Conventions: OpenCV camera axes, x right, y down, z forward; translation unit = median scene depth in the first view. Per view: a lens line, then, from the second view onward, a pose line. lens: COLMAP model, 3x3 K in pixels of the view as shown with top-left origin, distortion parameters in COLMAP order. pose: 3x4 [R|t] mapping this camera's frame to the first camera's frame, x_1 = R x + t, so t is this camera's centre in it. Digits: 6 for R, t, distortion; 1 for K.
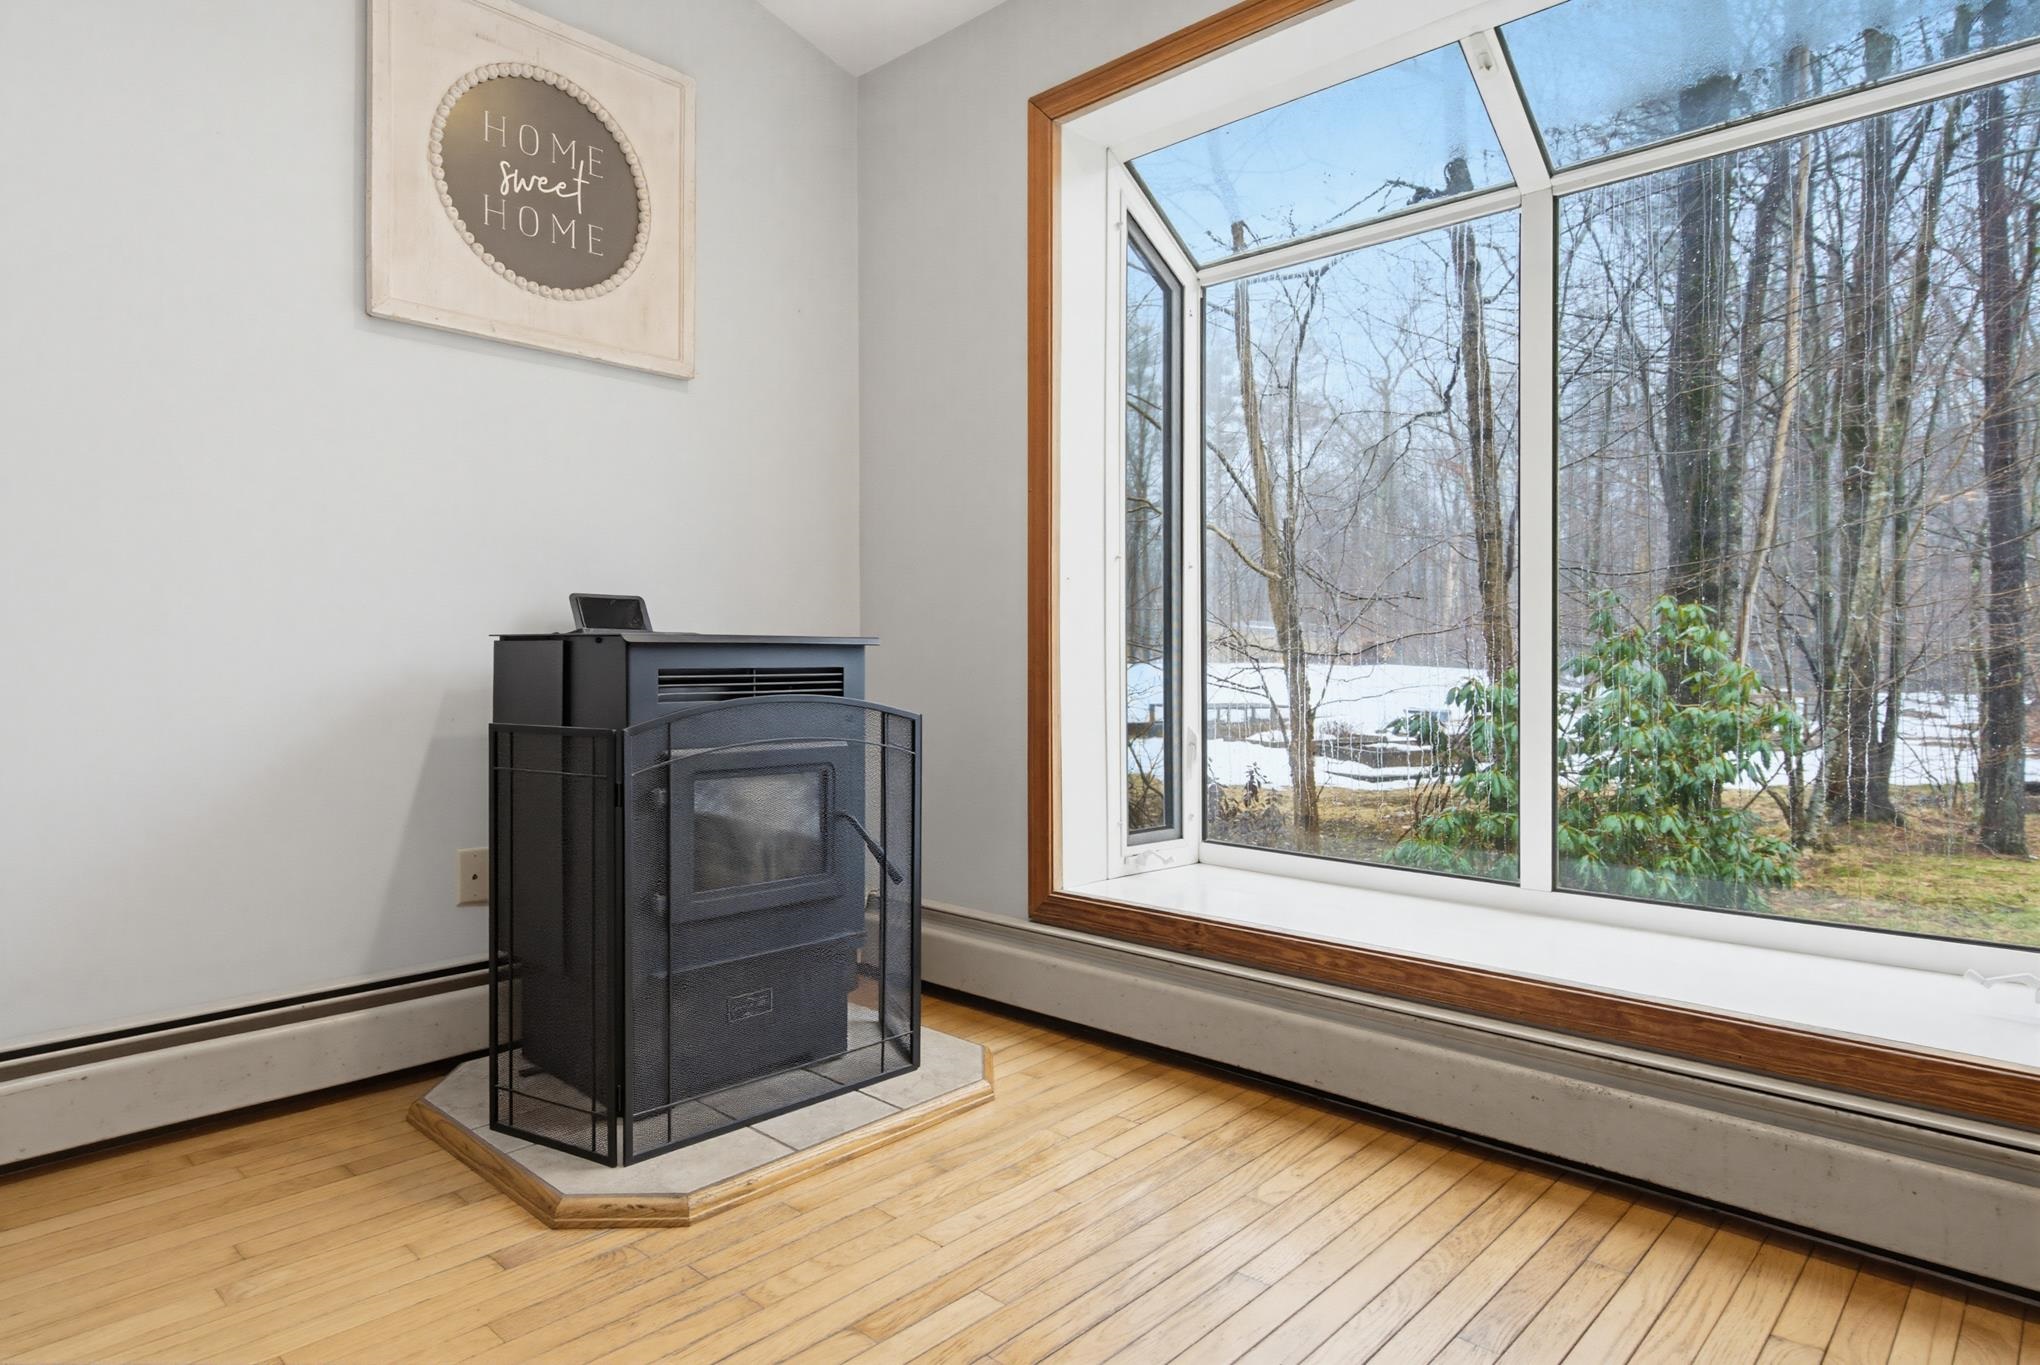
lens RADIAL K [[1162.8, 0, 1012.6], [0, 1162.8, 690.2], [0, 0, 1]] dist [0.000692, -0.000029]
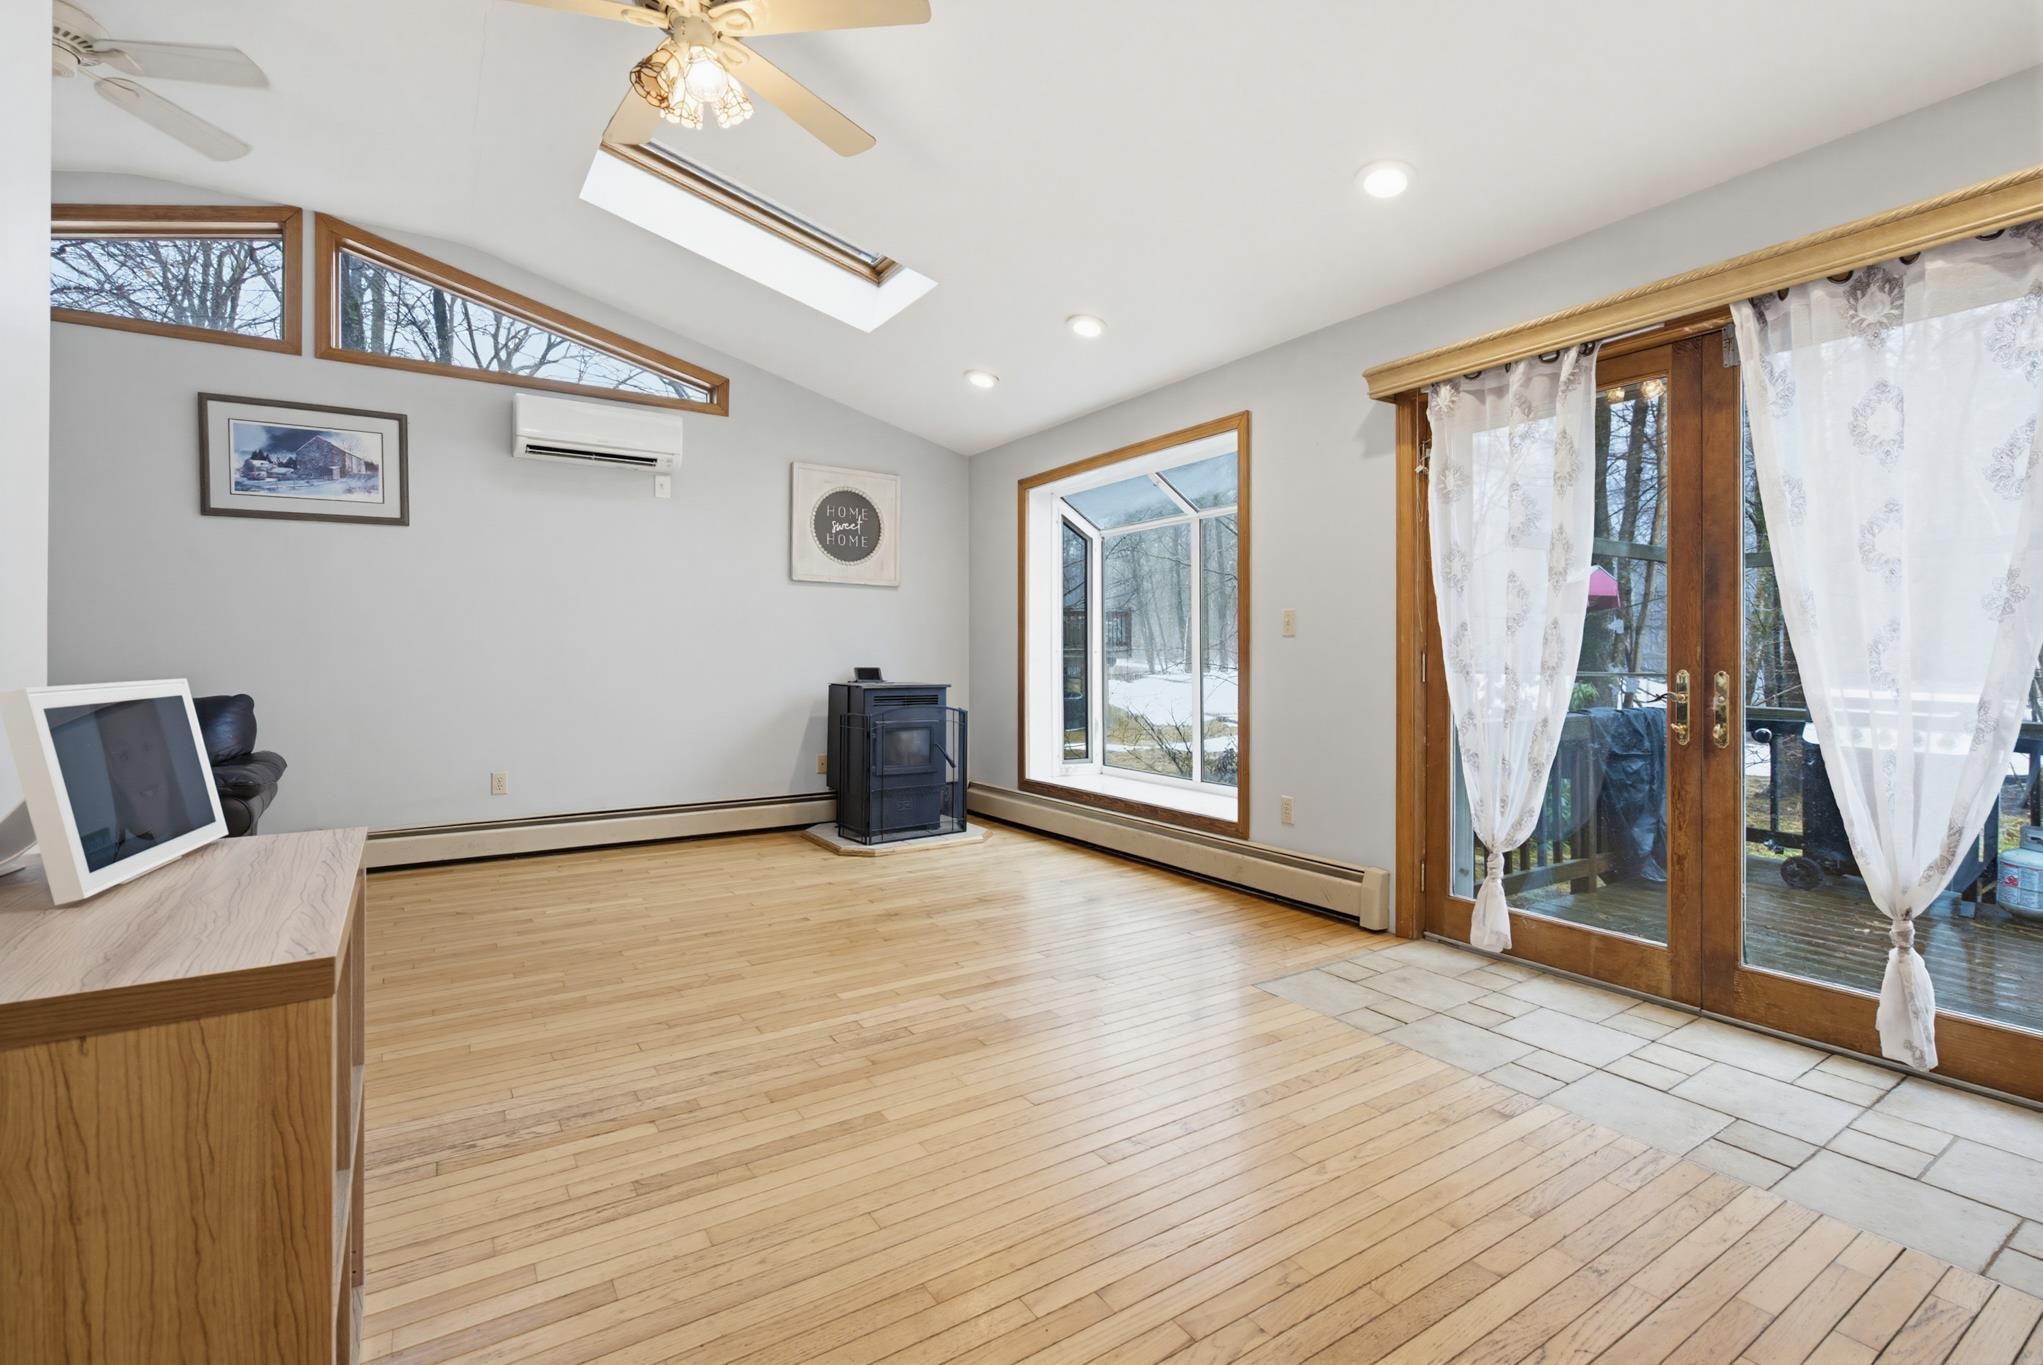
lens RADIAL K [[915.4, 0, 1019.2], [0, 915.4, 672.9], [0, 0, 1]] dist [-0.003128, -0.000033]
pose [[0.975005, -0.004304, -0.222143, 0.524187], [-0.003141, 0.999445, -0.033149, 0.002369], [0.222162, 0.033018, 0.974450, -1.121915]]
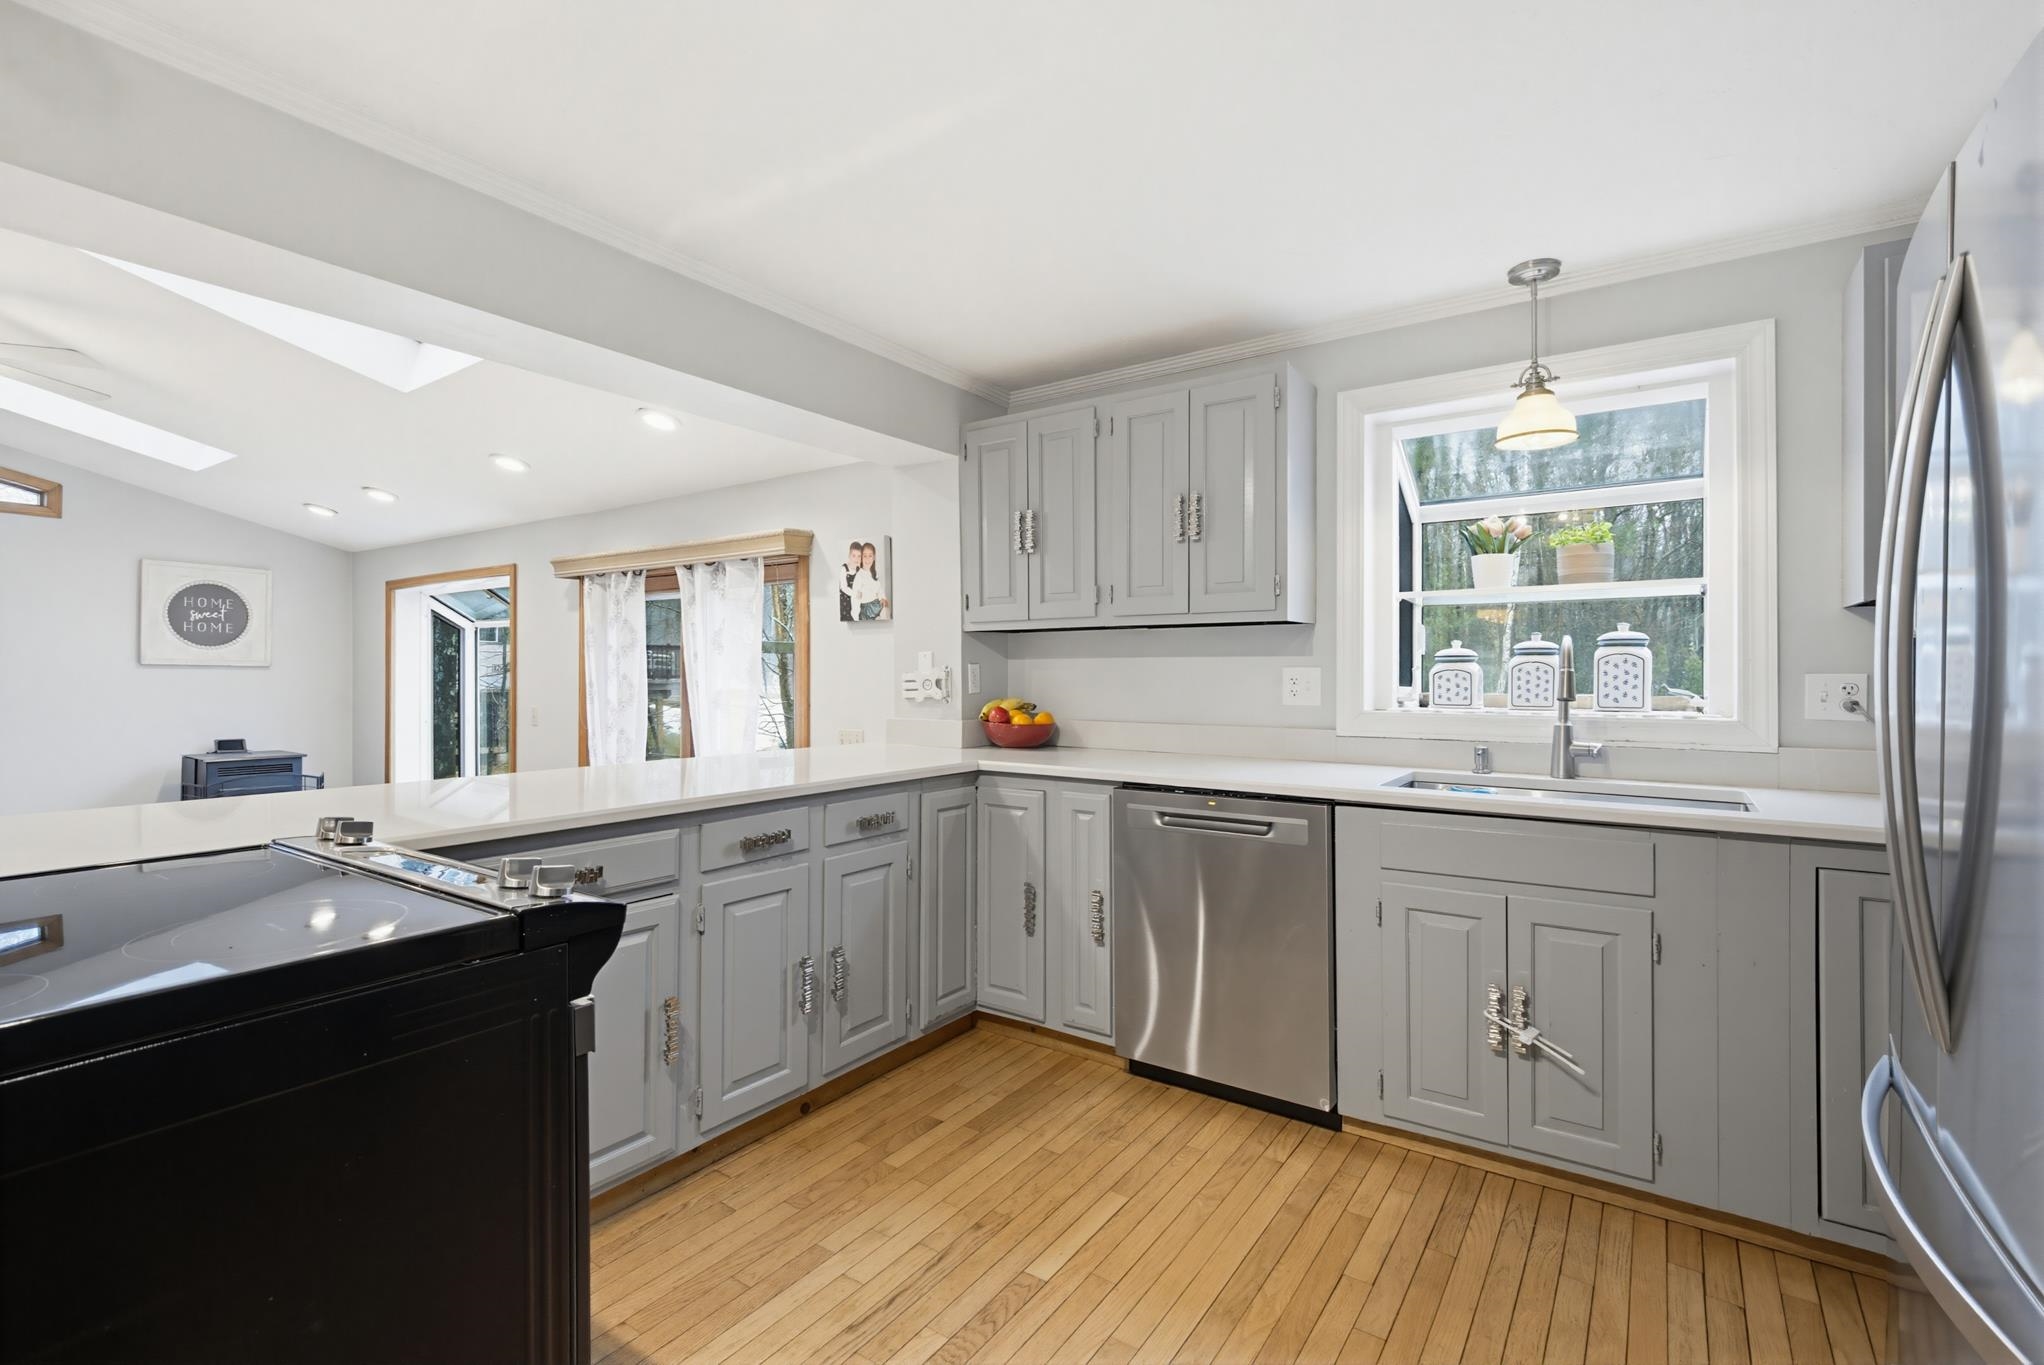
lens RADIAL K [[915.8, 0, 1019.7], [0, 915.8, 672.9], [0, 0, 1]] dist [-0.003128, -0.000033]
pose [[0.985271, -0.004346, 0.170942, 1.424075], [0.013577, 0.998509, -0.052871, -0.107944], [-0.170458, 0.054413, 0.983861, -1.930913]]
